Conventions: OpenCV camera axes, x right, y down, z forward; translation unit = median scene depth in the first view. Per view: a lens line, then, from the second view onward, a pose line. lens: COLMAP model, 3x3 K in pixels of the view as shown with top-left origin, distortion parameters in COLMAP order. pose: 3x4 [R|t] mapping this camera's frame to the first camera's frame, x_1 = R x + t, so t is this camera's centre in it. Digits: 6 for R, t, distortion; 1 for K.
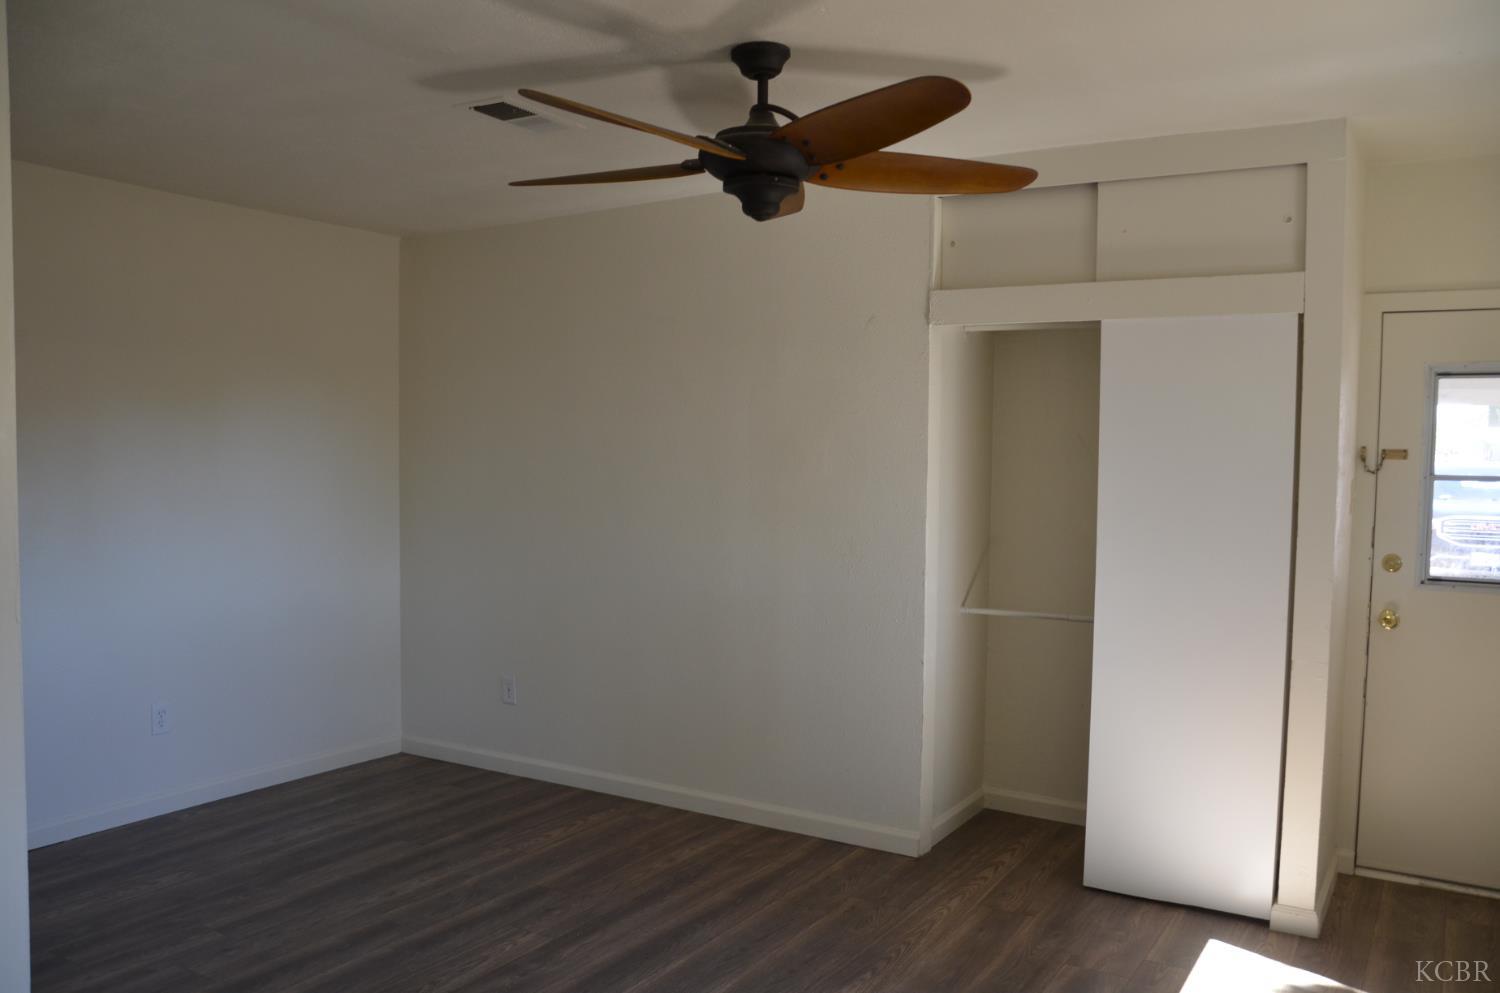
lens RADIAL K [[1190.0, 0, 740.8], [0, 1190.0, 517.2], [0, 0, 1]] dist [-0.154753, 0.115769]
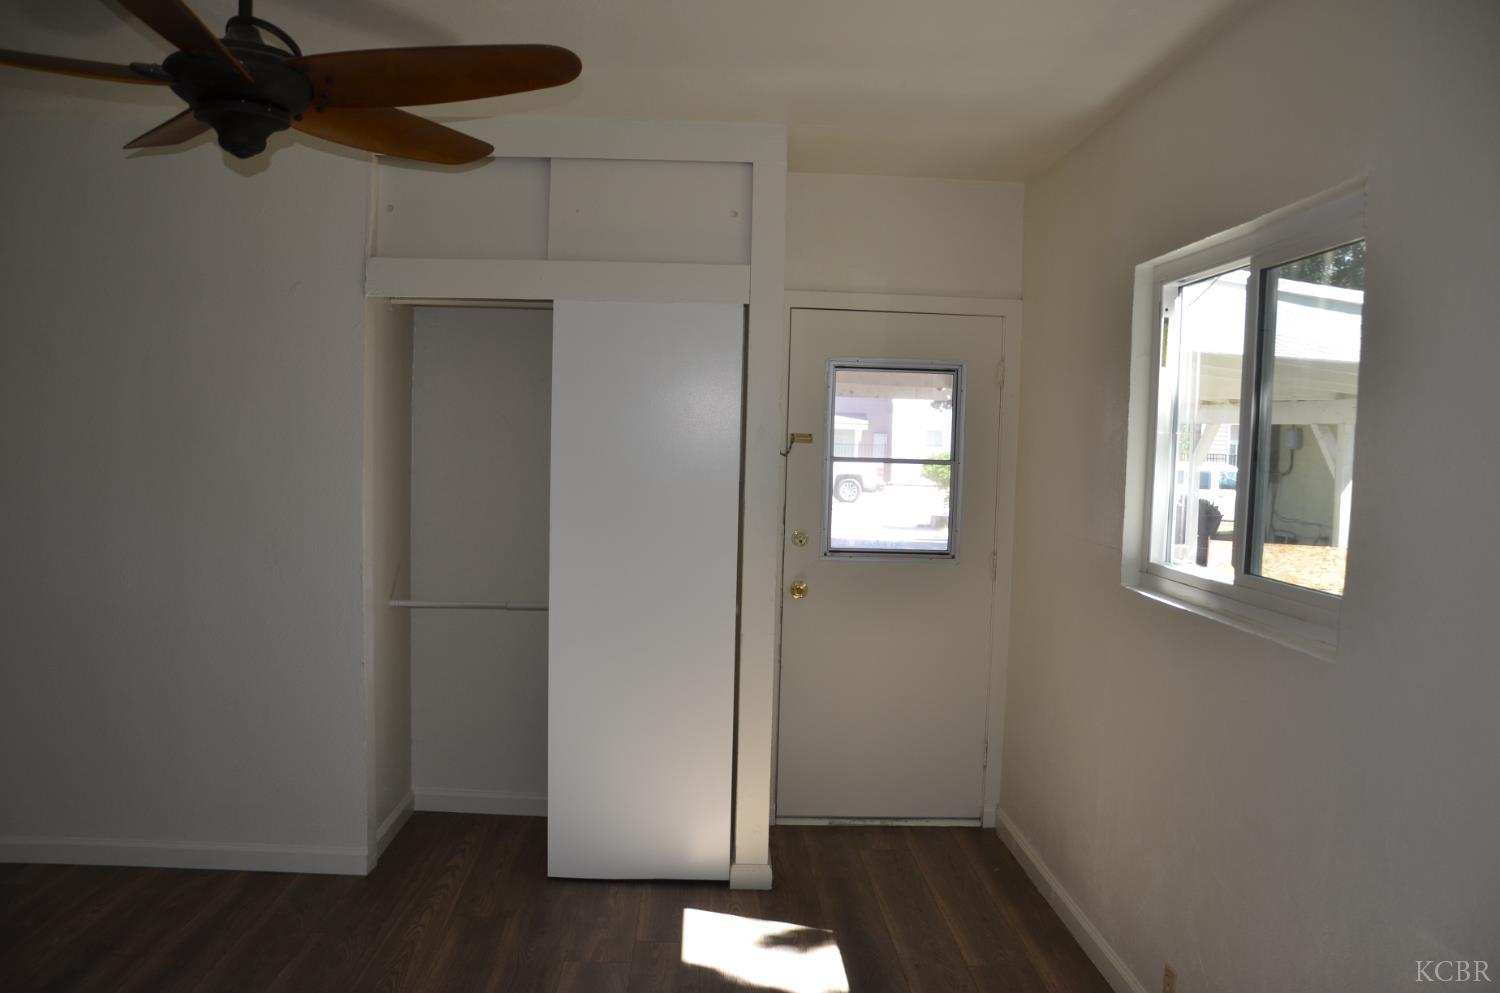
lens RADIAL K [[1190.0, 0, 753.9], [0, 1190.0, 523.5], [0, 0, 1]] dist [-0.154753, 0.115769]
pose [[0.826218, -0.029246, 0.562591, -0.110349], [0.016449, 0.999478, 0.027800, -0.006139], [-0.563111, -0.013715, 0.826268, 0.088918]]
